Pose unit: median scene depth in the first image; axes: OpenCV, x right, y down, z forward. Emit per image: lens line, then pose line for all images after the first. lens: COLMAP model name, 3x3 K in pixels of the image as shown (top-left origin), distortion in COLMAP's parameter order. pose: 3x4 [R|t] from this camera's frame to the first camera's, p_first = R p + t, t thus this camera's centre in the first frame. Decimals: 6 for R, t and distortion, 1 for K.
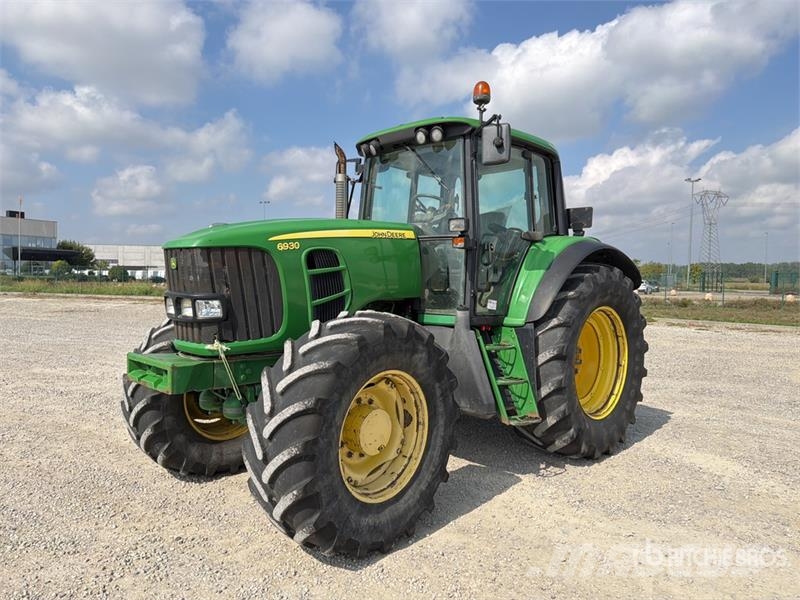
lens RADIAL K [[539.4, 0, 403.1], [0, 539.4, 295.3], [0, 0, 1]] dist [0.053572, -0.077314]
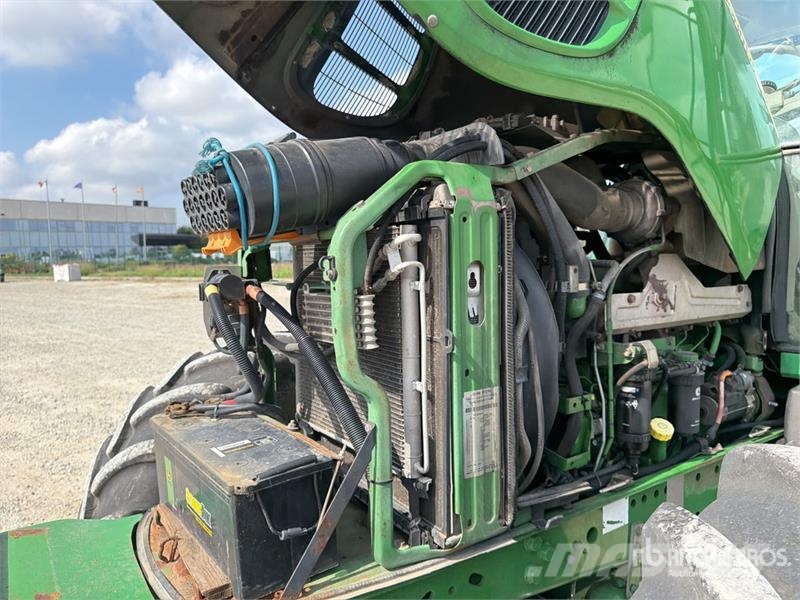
lens RADIAL K [[569.2, 0, 385.2], [0, 569.2, 304.3], [0, 0, 1]] dist [0.064488, -0.085612]
pose [[0.975597, -0.016790, -0.218927, -0.160636], [0.029806, 0.997970, 0.056288, -0.030523], [0.217537, -0.061440, 0.974116, 0.579426]]
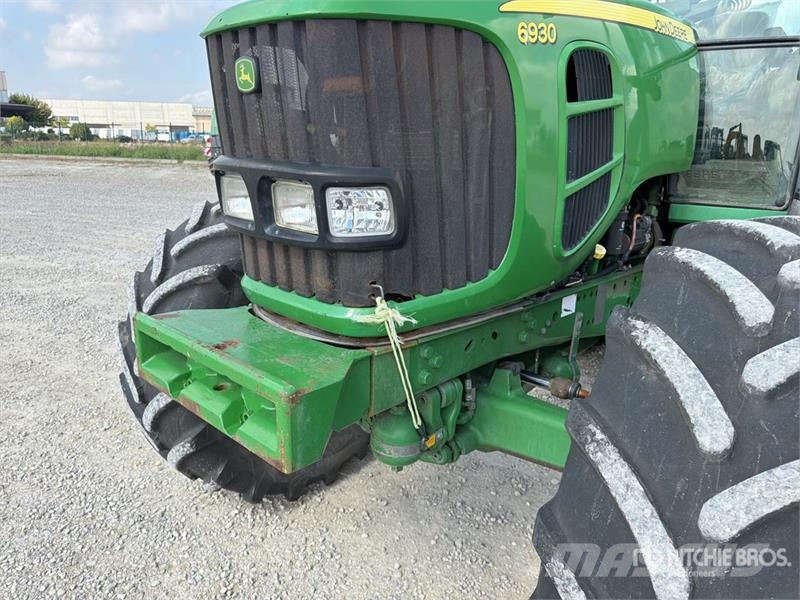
lens RADIAL K [[567.7, 0, 398.0], [0, 567.7, 292.6], [0, 0, 1]] dist [0.087692, -0.118639]
pose [[0.999955, 0.005601, 0.007649, -0.249231], [-0.007188, 0.973995, 0.226455, -0.005846], [-0.006182, -0.226499, 0.973992, 0.465371]]
